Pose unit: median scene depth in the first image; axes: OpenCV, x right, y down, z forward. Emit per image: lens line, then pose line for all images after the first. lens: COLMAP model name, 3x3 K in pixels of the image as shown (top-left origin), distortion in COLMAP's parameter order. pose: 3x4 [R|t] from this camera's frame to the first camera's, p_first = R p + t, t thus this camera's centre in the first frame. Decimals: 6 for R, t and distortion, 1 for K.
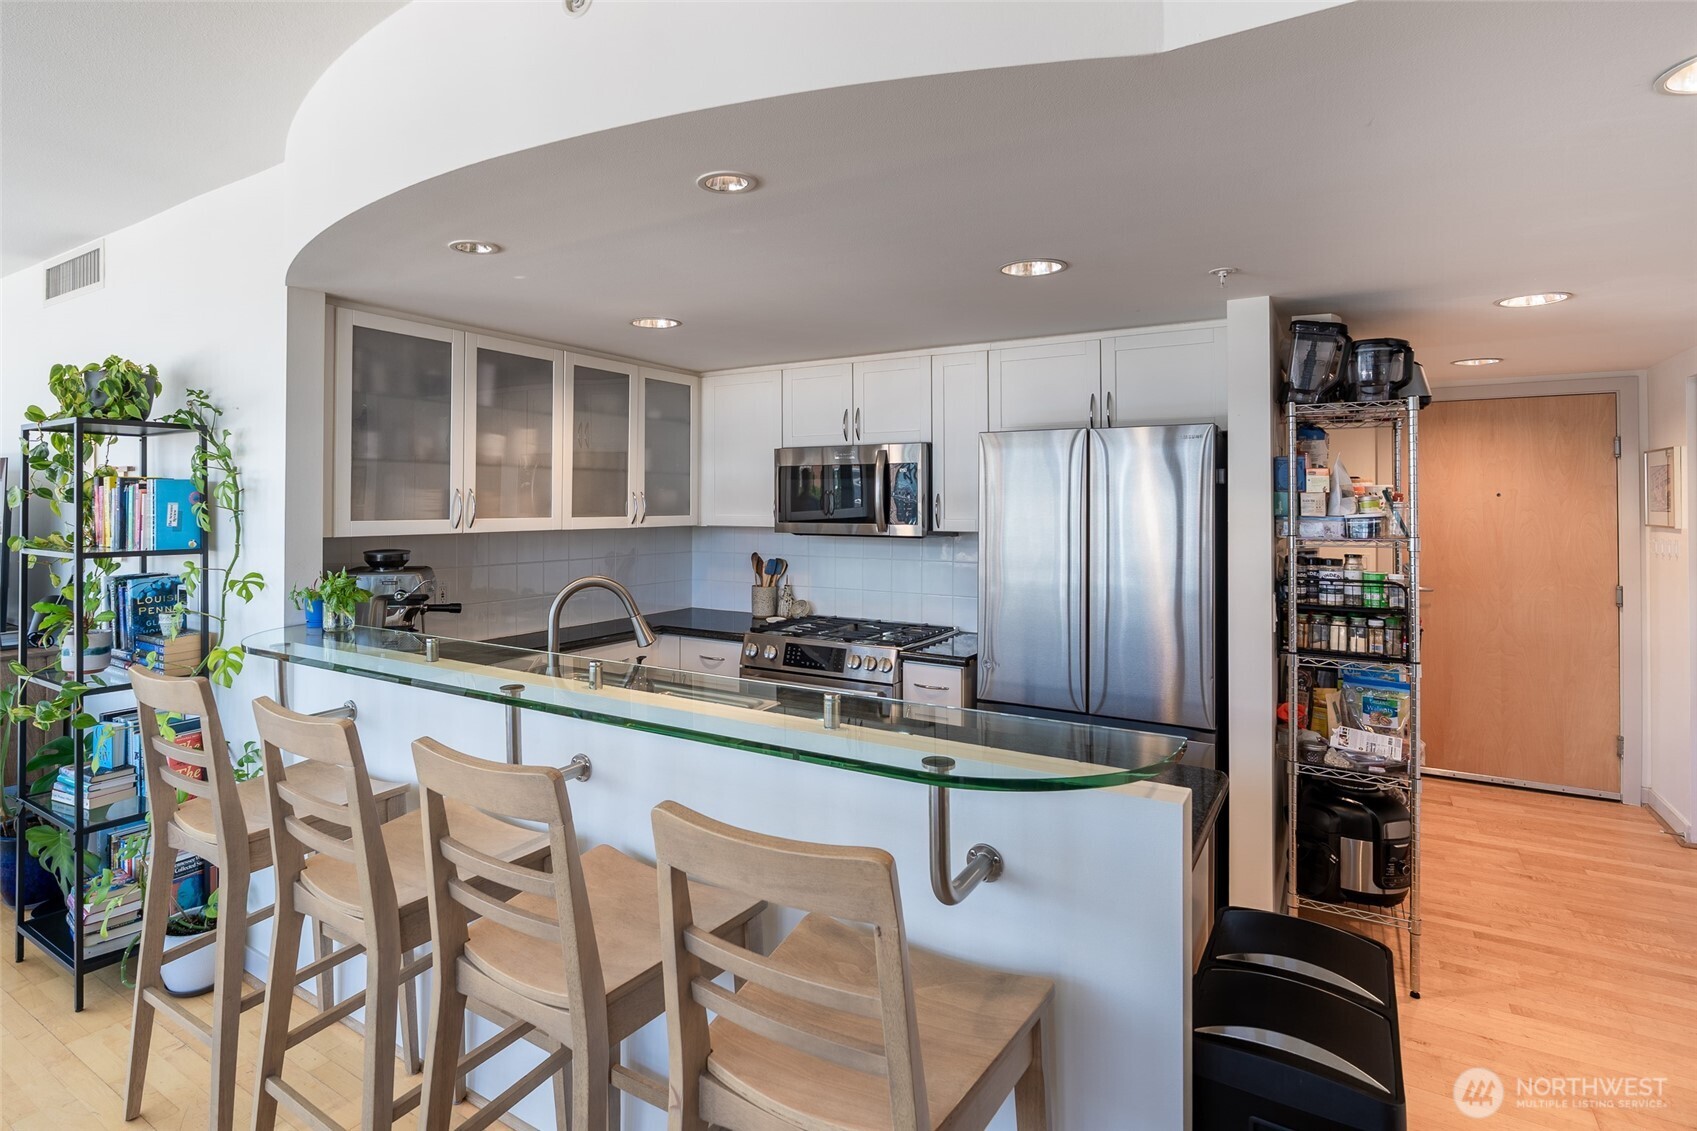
lens RADIAL K [[847.4, 0, 749.8], [0, 847.4, 497.7], [0, 0, 1]] dist [-0.002843, -0.000596]
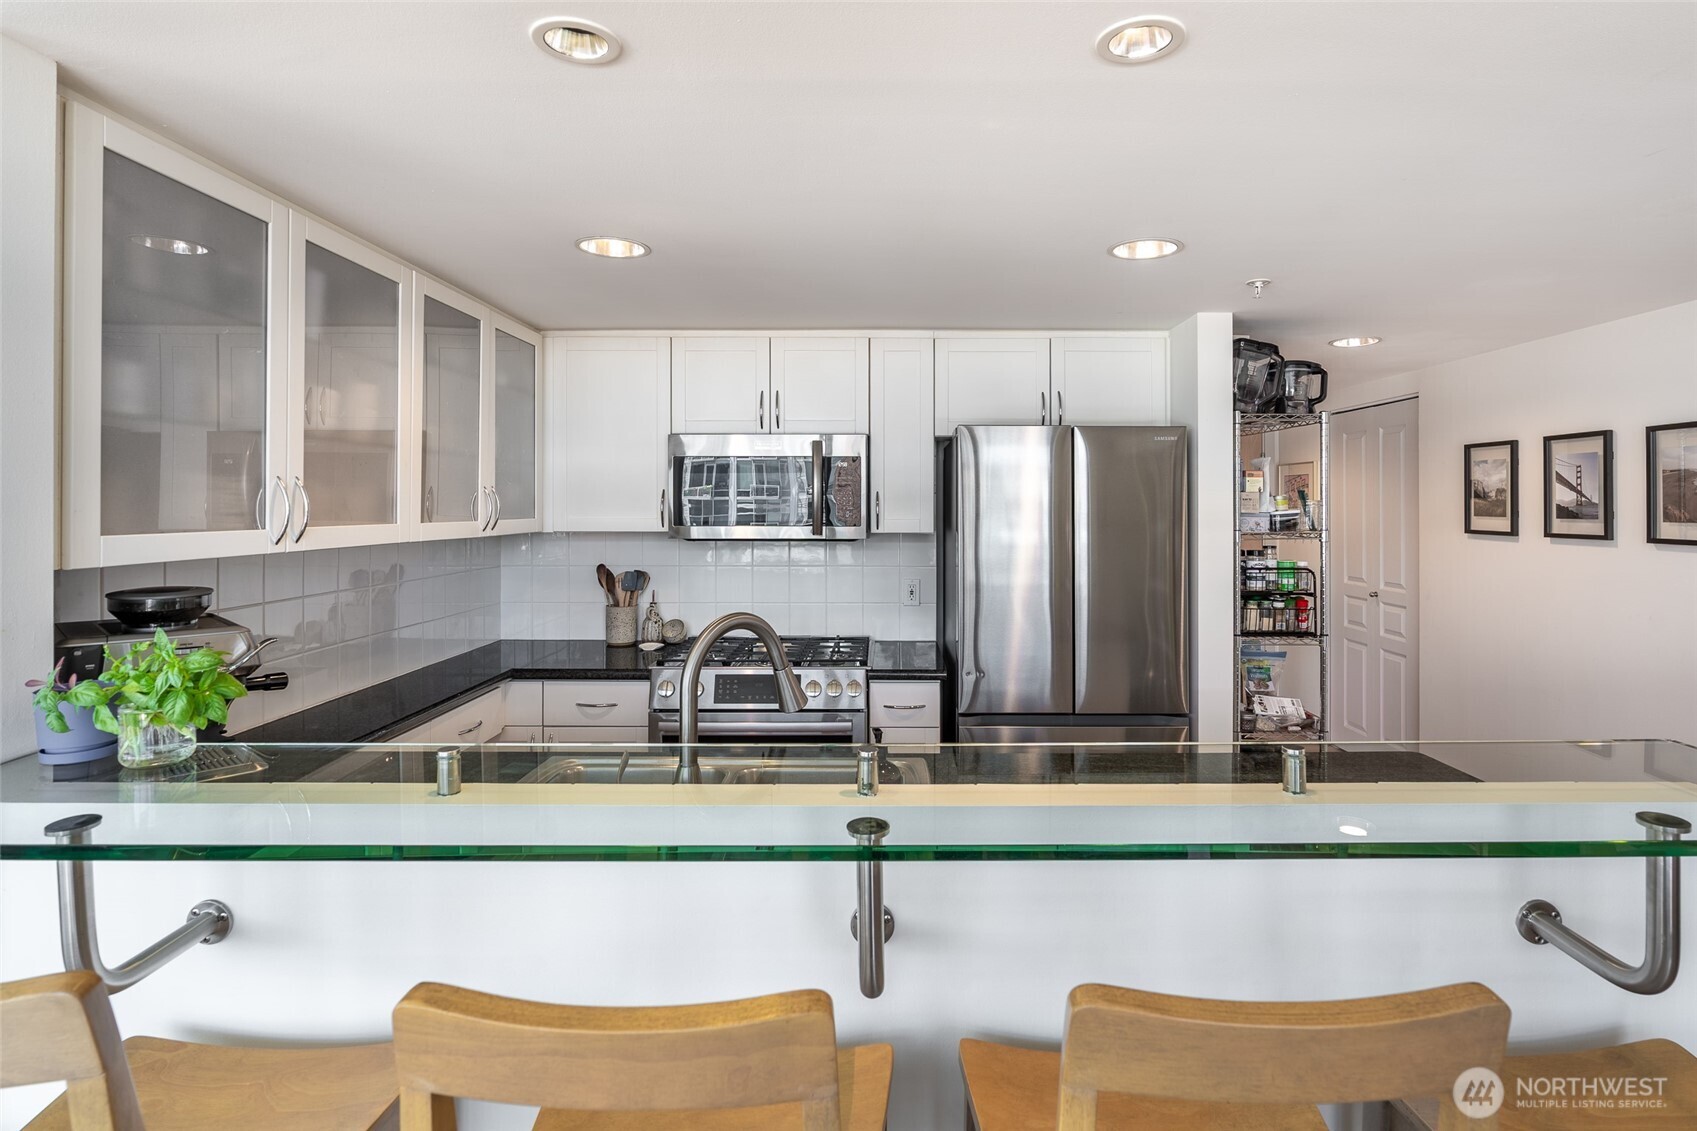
lens RADIAL K [[841.4, 0, 878.9], [0, 841.4, 504.3], [0, 0, 1]] dist [-0.000478, -0.000359]
pose [[0.832295, -0.000941, 0.554332, -0.318313], [-0.002434, 0.999983, 0.005351, 0.004627], [-0.554327, -0.005803, 0.832279, 0.289320]]
